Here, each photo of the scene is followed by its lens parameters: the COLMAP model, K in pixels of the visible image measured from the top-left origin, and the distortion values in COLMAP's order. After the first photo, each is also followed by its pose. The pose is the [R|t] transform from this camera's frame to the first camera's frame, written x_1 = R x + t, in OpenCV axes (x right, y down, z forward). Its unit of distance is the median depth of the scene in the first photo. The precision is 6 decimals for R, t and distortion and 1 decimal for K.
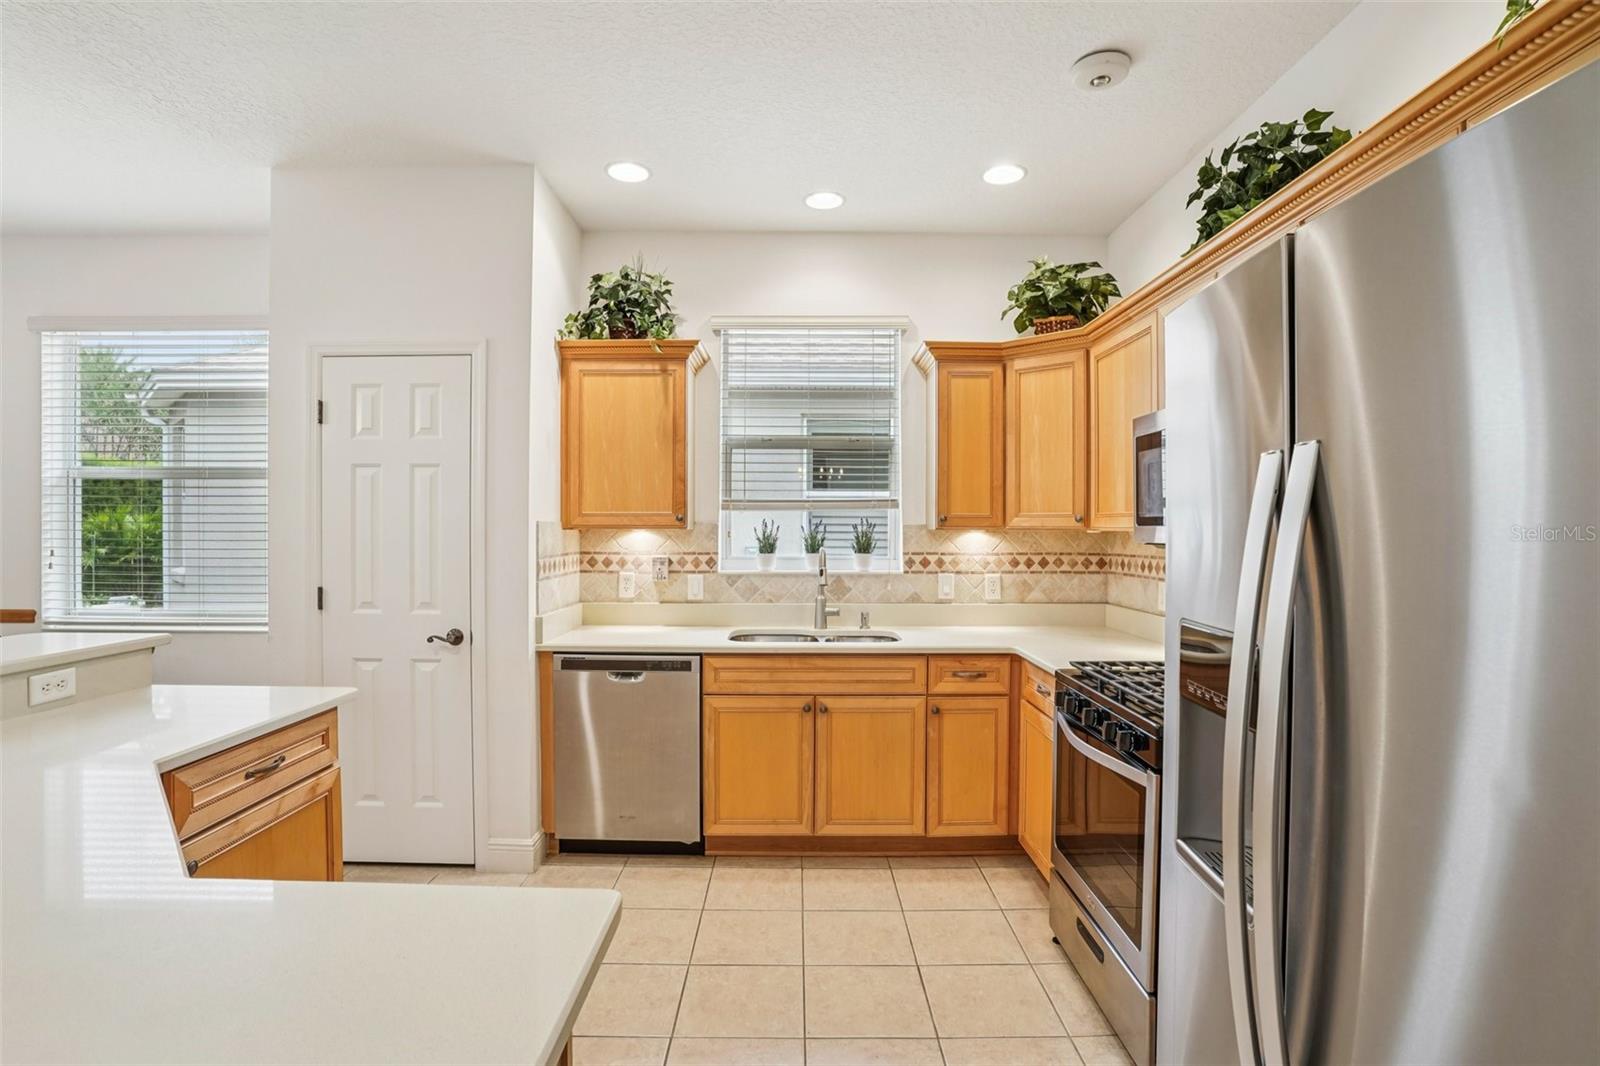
lens RADIAL K [[789.1, 0, 796.9], [0, 789.1, 532.6], [0, 0, 1]] dist [-0.088133, 0.044567]
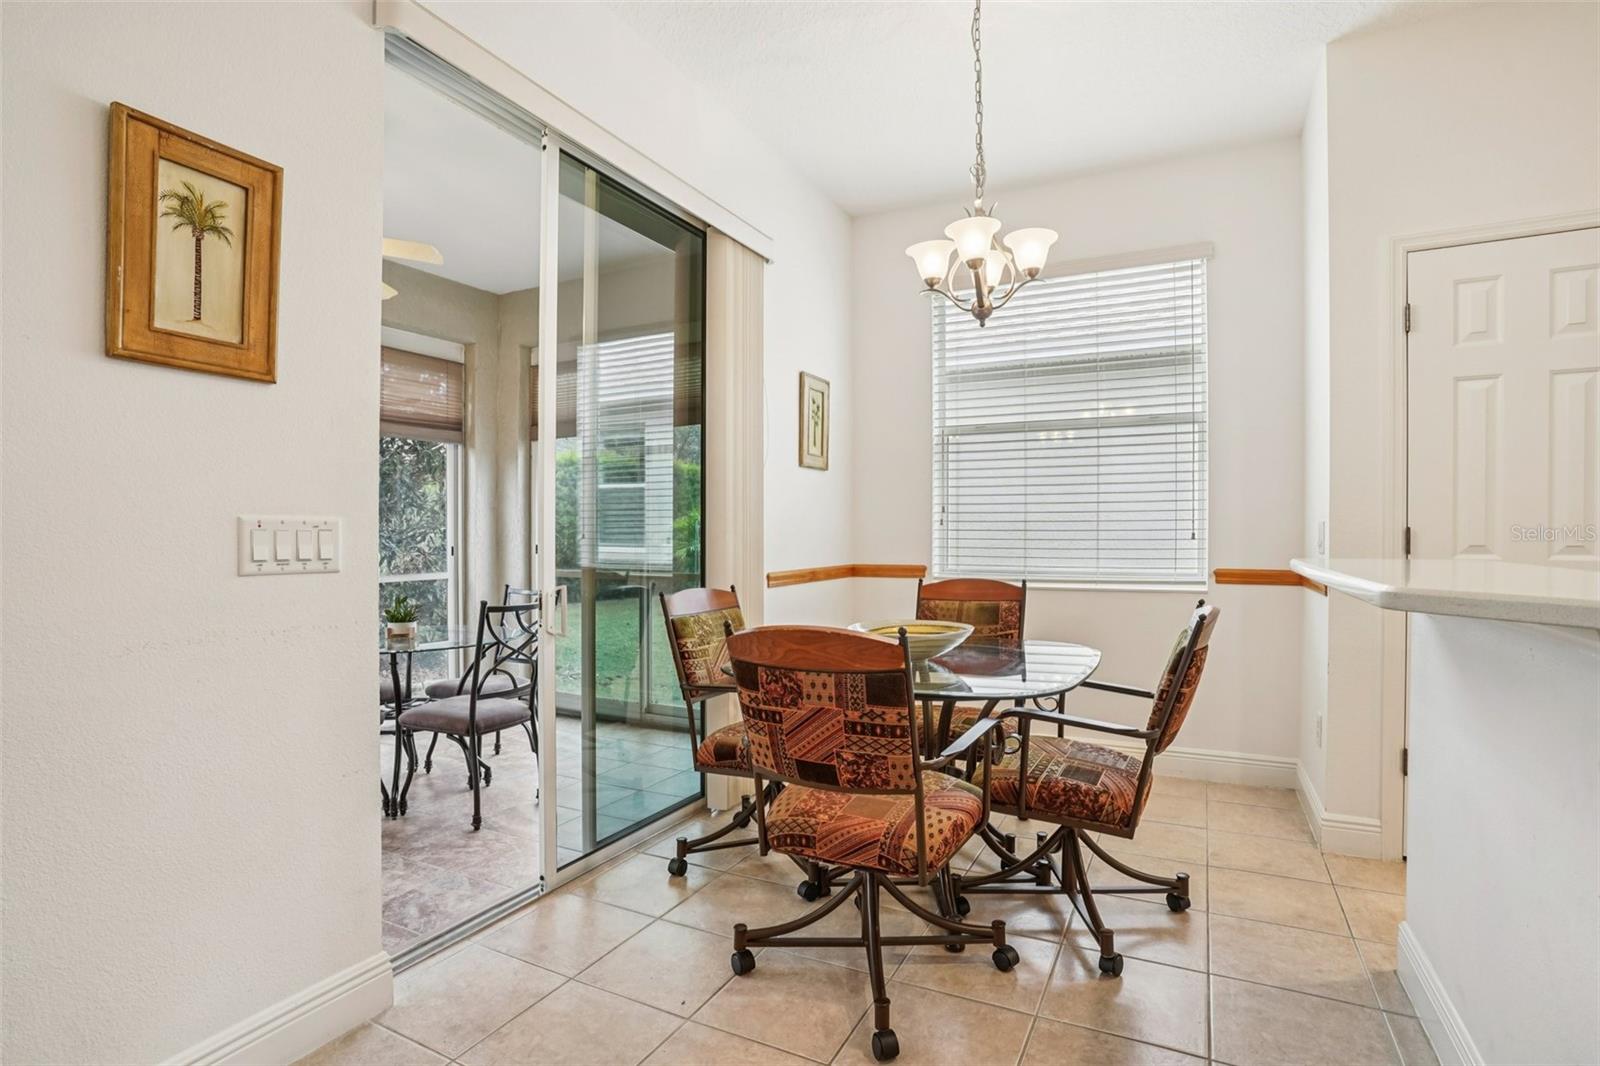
lens RADIAL K [[793.5, 0, 796.0], [0, 793.5, 540.4], [0, 0, 1]] dist [-0.082641, 0.037868]
pose [[0.885348, -0.001122, -0.464928, -0.722469], [0.002822, 0.999992, 0.002961, 0.069790], [0.464921, -0.003933, 0.885344, -0.040596]]
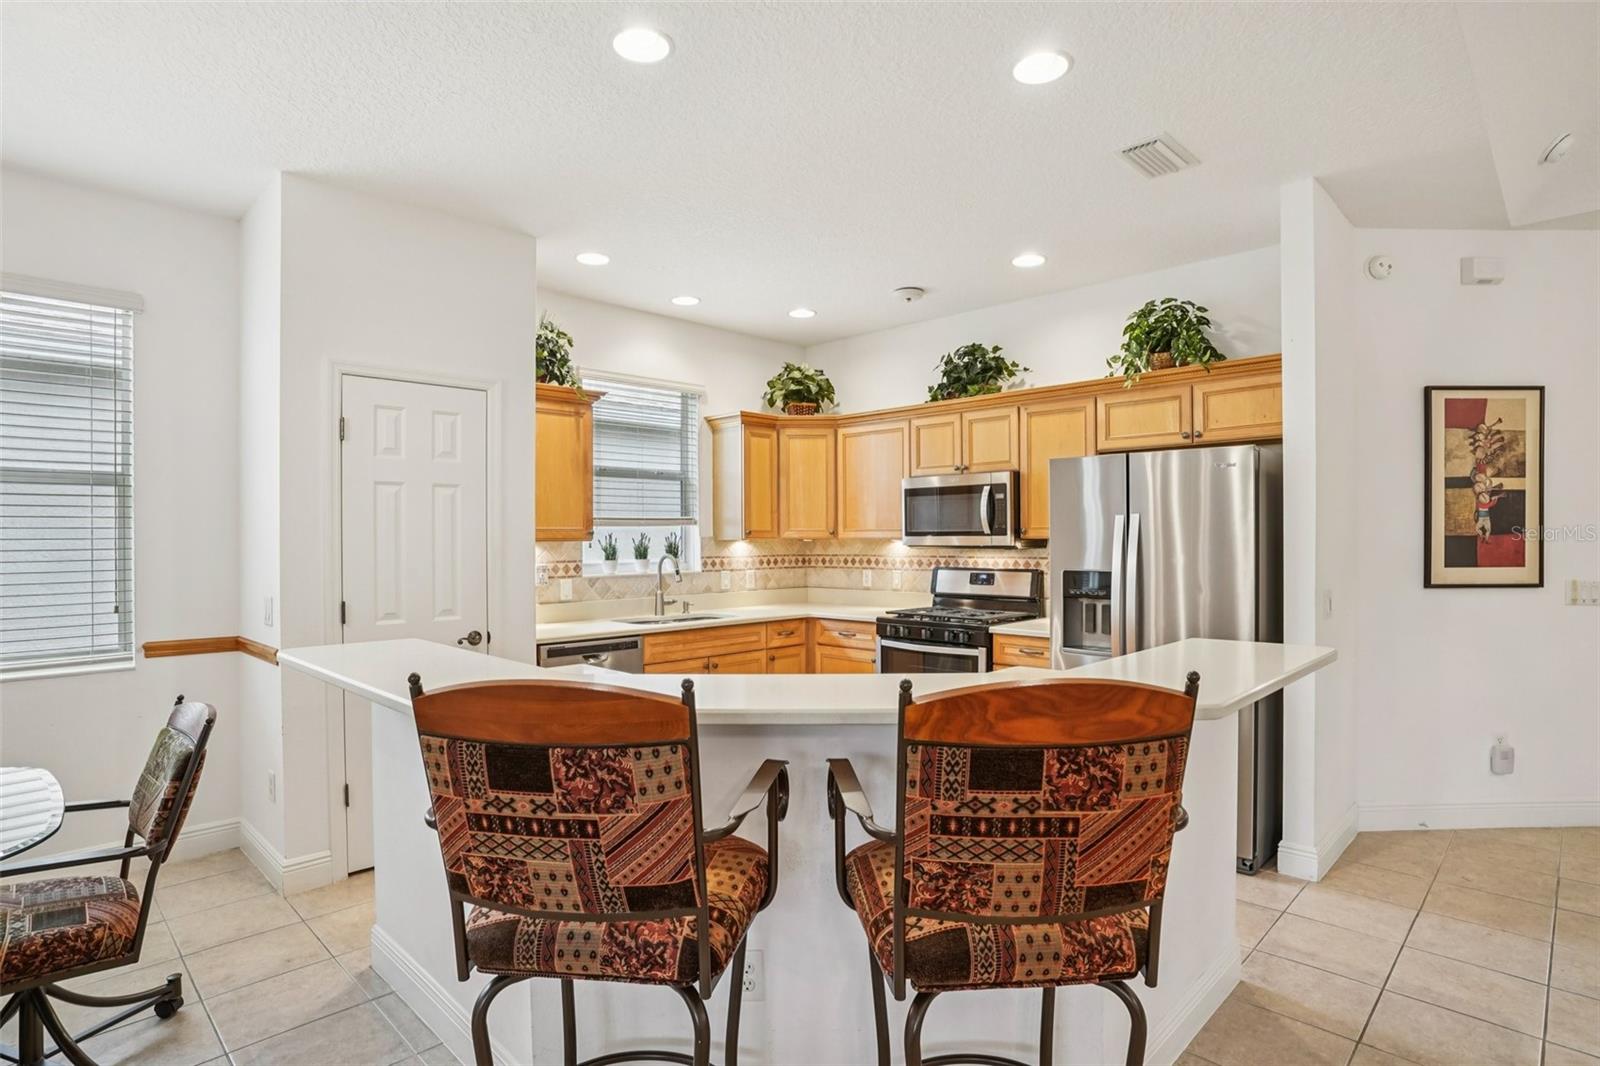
lens RADIAL K [[831.2, 0, 803.2], [0, 831.2, 540.1], [0, 0, 1]] dist [-0.066870, 0.030674]
pose [[0.702880, -0.009256, 0.711249, -0.839089], [0.012678, 0.999920, 0.000484, -0.002969], [-0.711196, 0.008677, 0.702940, -0.163035]]
